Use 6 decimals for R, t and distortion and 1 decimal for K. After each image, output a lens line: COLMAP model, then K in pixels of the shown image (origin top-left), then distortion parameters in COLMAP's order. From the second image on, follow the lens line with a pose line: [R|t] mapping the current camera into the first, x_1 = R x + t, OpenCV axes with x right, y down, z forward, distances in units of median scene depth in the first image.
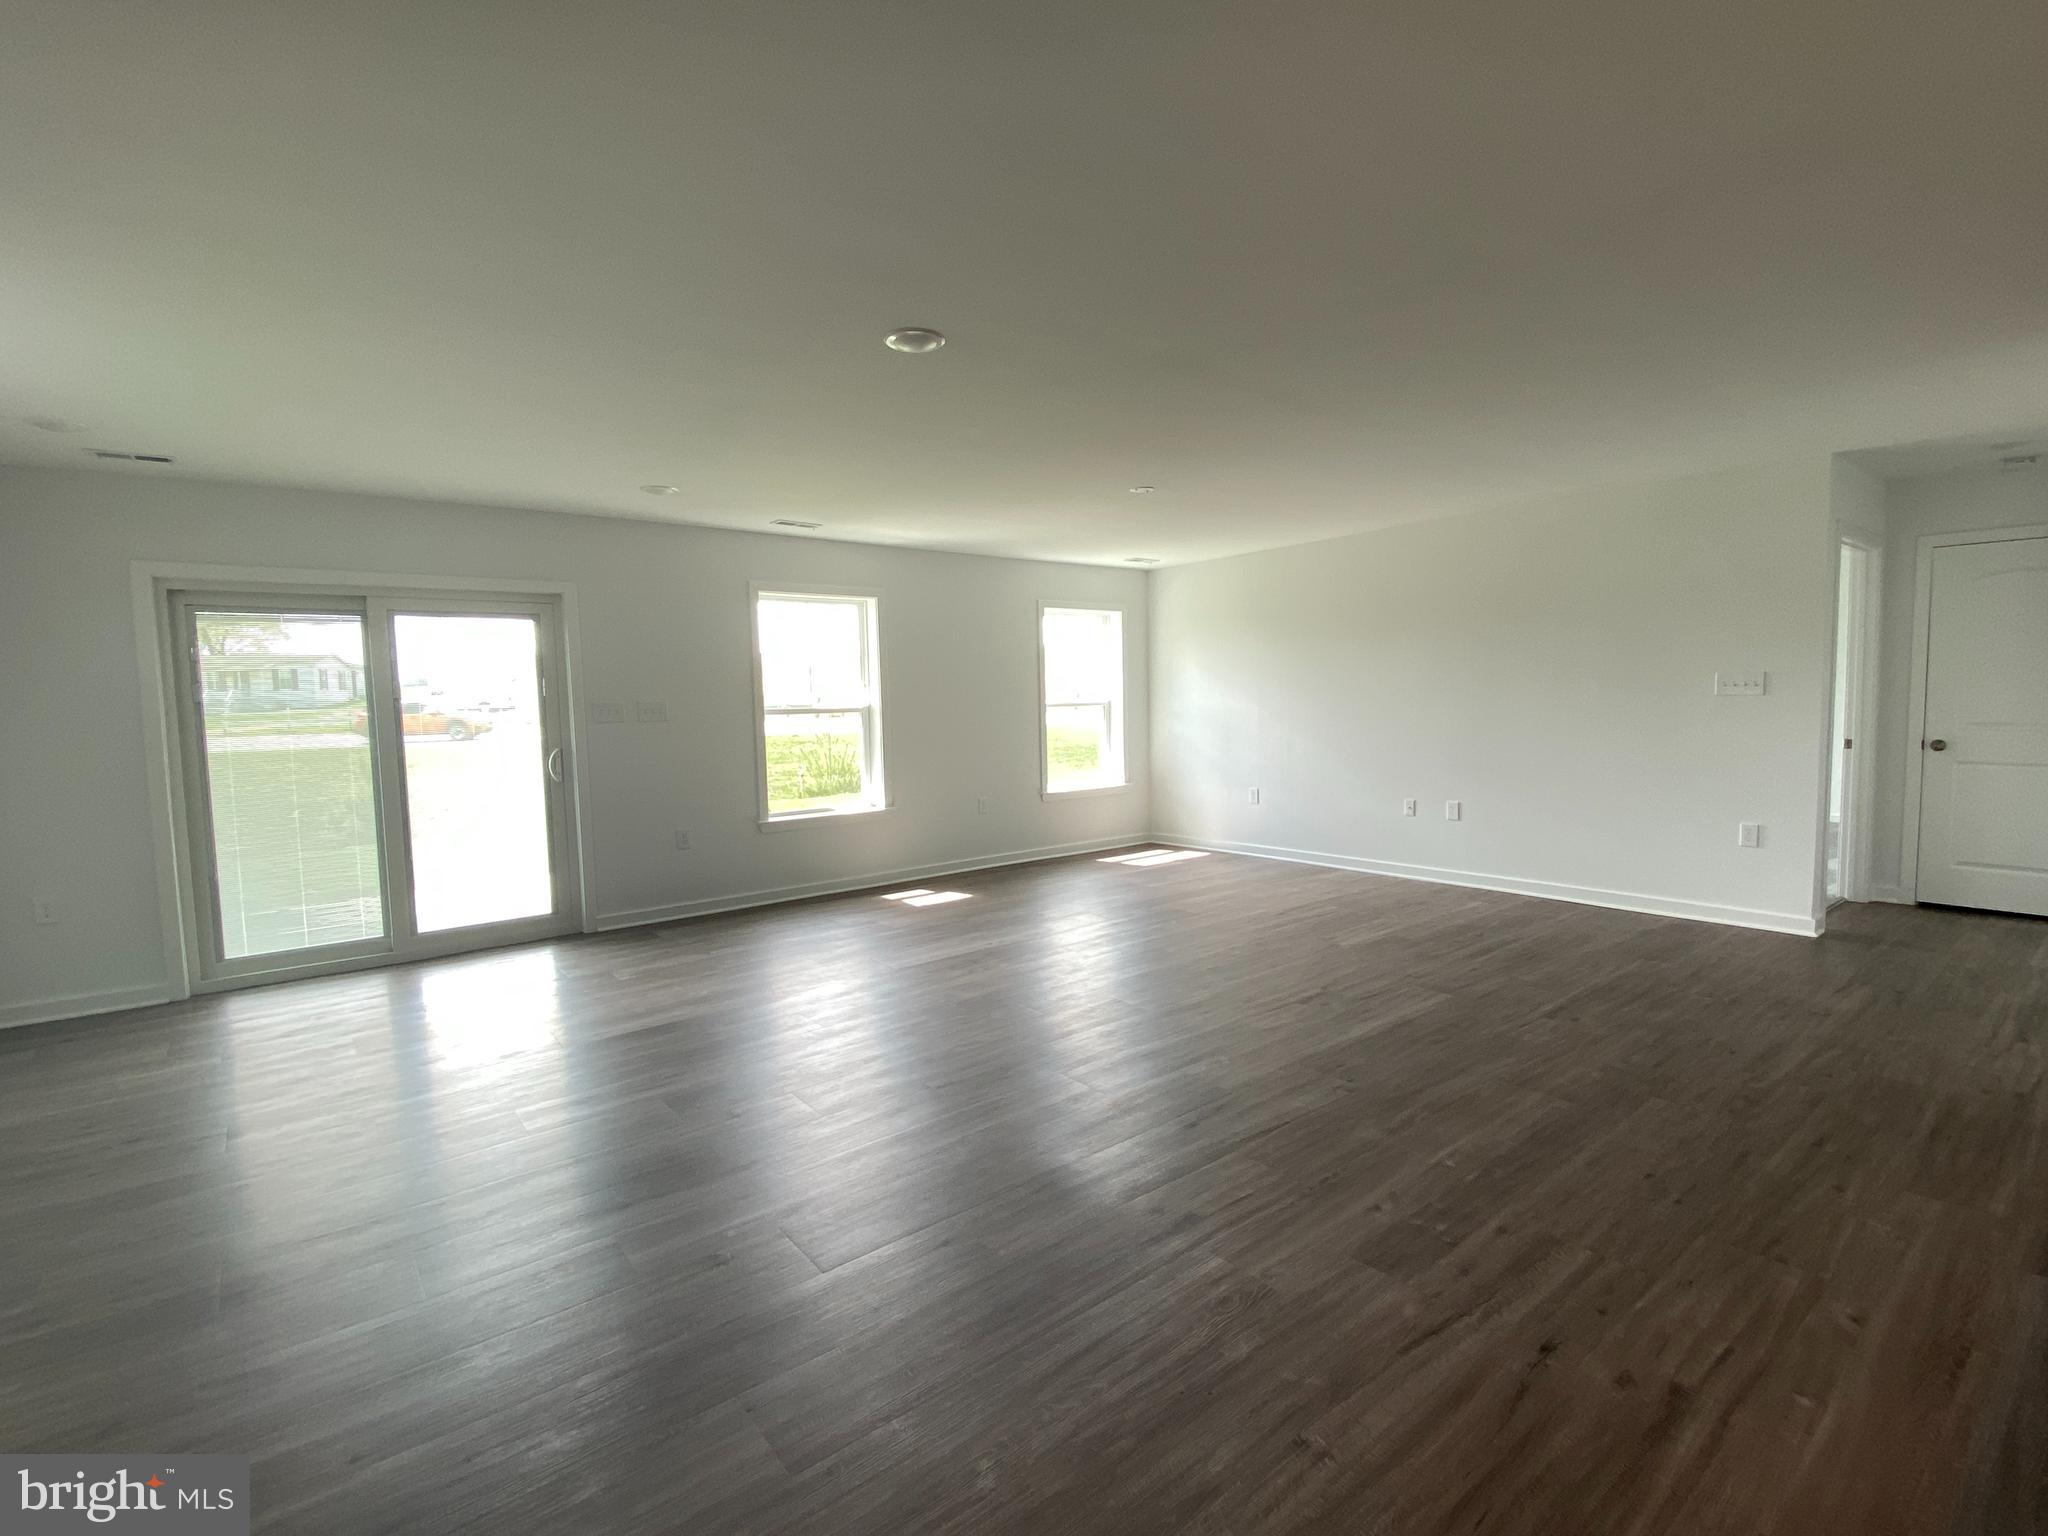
lens RADIAL K [[955.0, 0, 1041.8], [0, 955.0, 750.1], [0, 0, 1]] dist [0.008374, -0.009806]
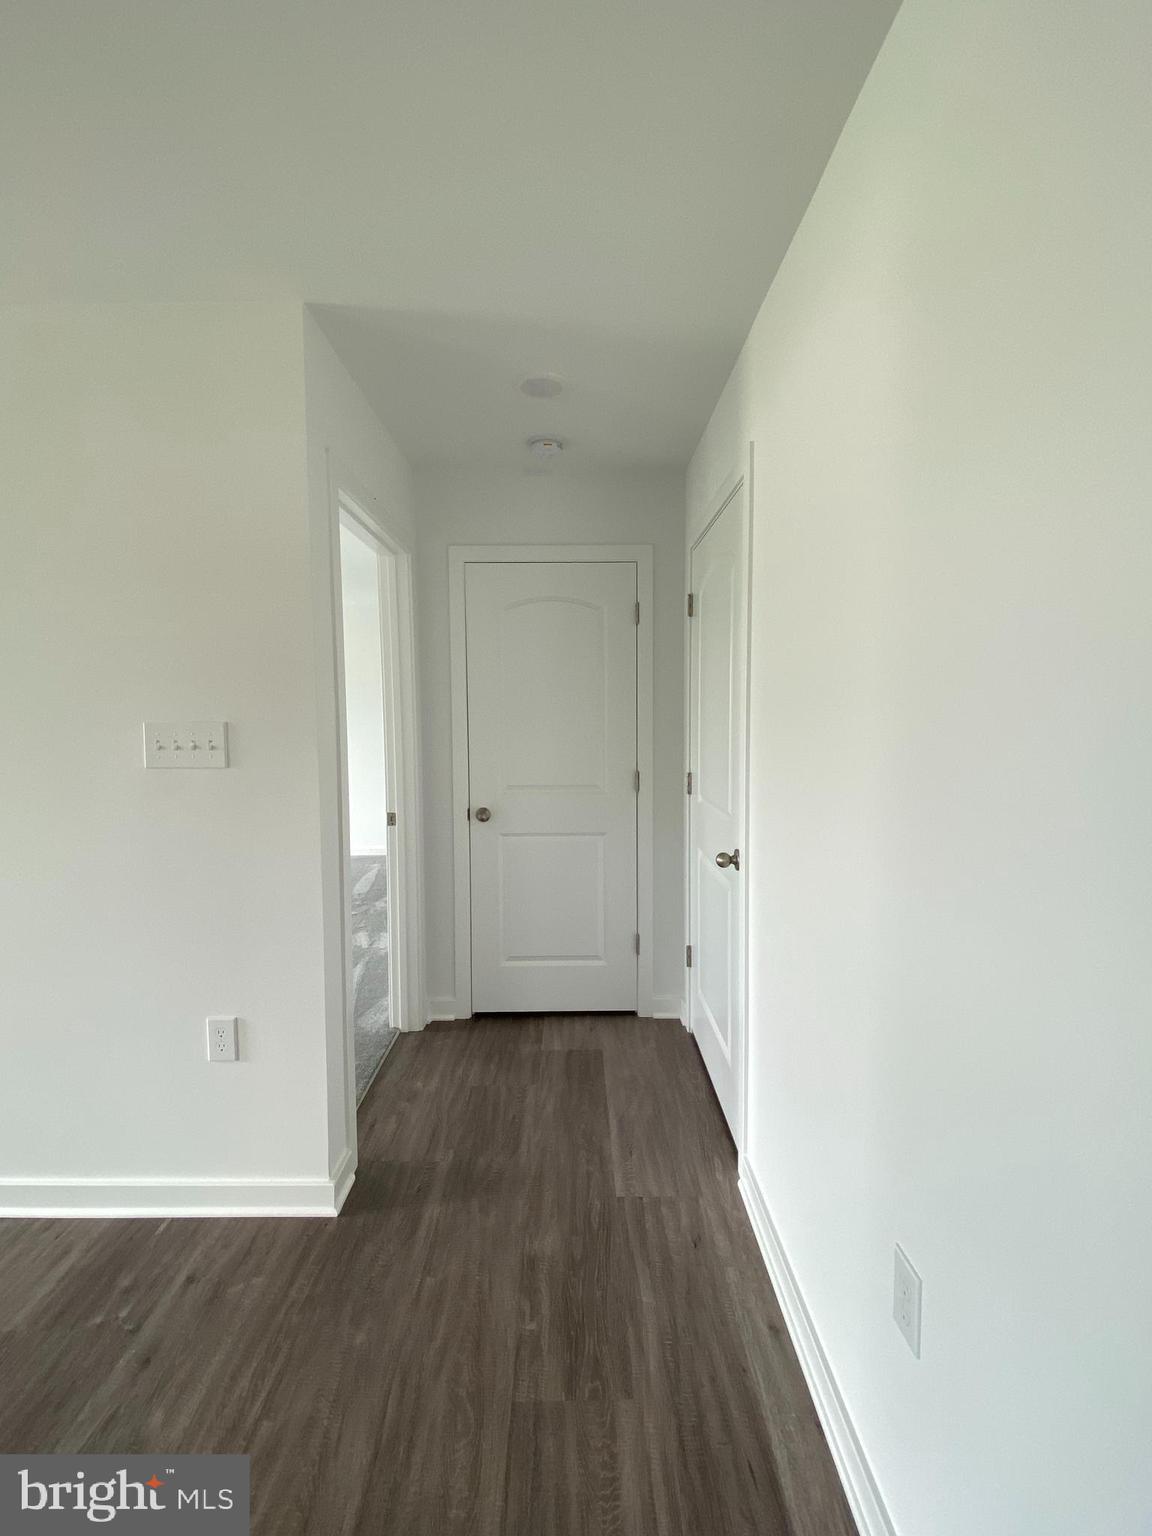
lens RADIAL K [[716.2, 0, 568.2], [0, 716.2, 761.0], [0, 0, 1]] dist [0.008374, -0.009806]
pose [[0.642247, -0.042199, 0.765335, 0.534583], [0.060809, 0.998141, 0.004007, -0.047449], [-0.764082, 0.043966, 0.643620, 0.565238]]
